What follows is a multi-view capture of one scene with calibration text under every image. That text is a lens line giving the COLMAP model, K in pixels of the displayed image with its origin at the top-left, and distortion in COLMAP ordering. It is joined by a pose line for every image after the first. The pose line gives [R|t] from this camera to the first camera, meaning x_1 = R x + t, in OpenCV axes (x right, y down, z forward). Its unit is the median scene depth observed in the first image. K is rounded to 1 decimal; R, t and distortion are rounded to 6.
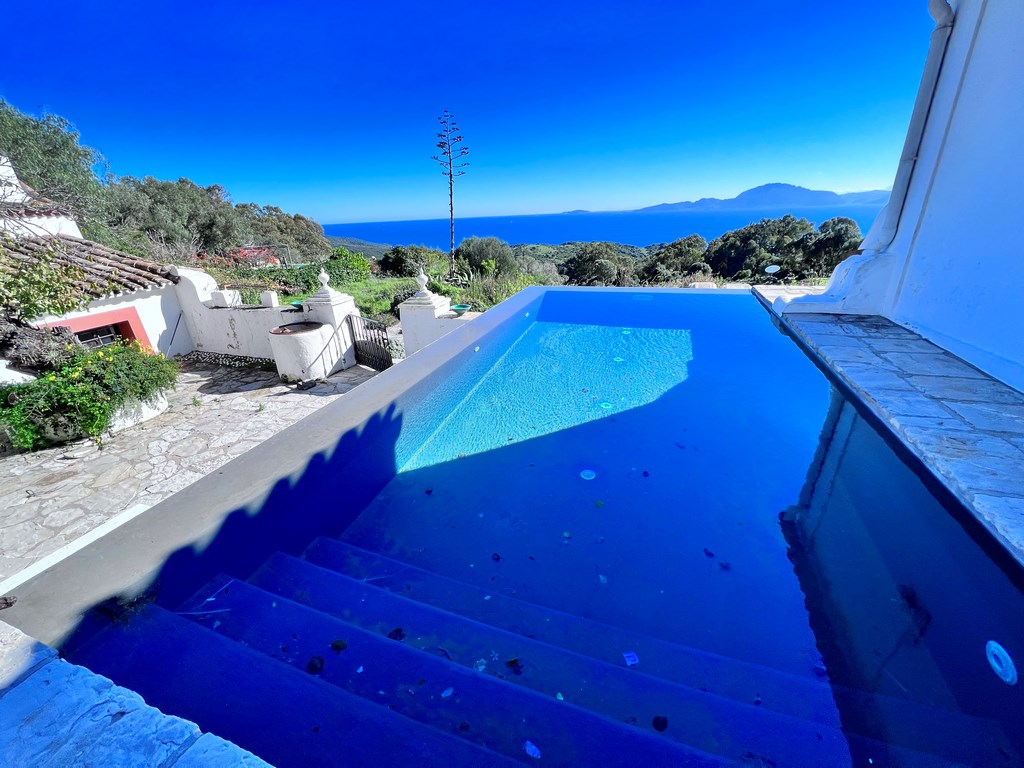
lens RADIAL K [[406.4, 0, 512.3], [0, 406.4, 383.8], [0, 0, 1]] dist [-0.010461, -0.000224]
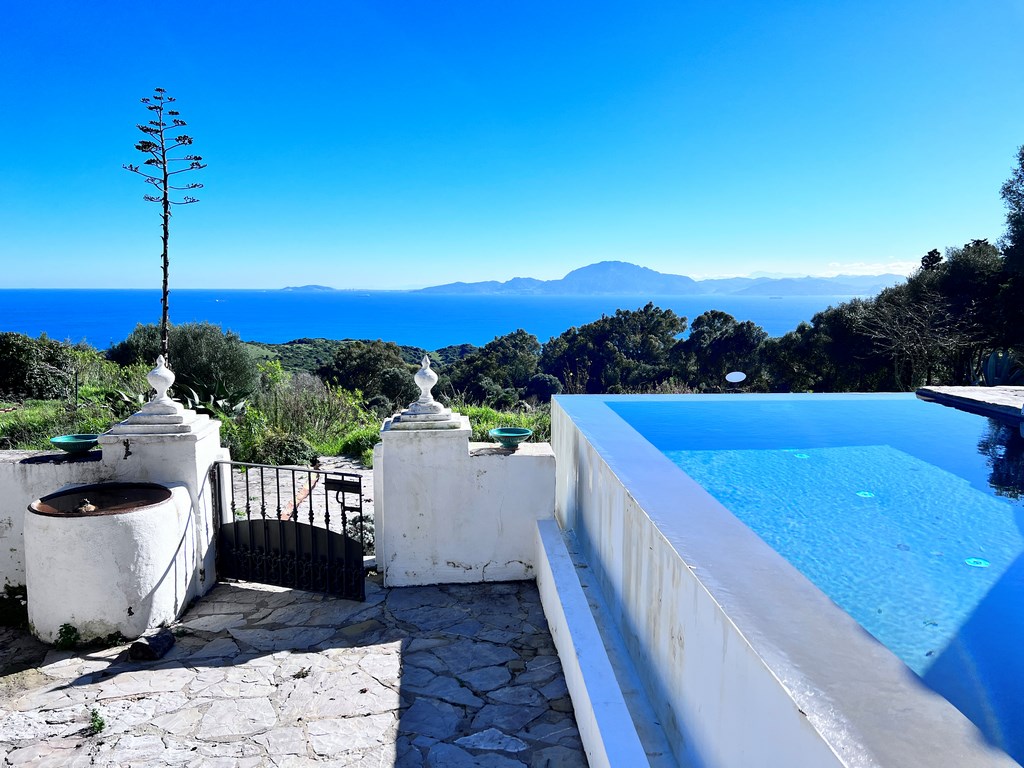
lens RADIAL K [[762.2, 0, 511.5], [0, 762.2, 388.3], [0, 0, 1]] dist [0.039644, -0.013414]
pose [[0.919708, -0.005837, 0.392560, -0.137802], [0.111666, 0.962482, -0.247306, -0.003497], [-0.376389, 0.271285, 0.885853, 0.046671]]
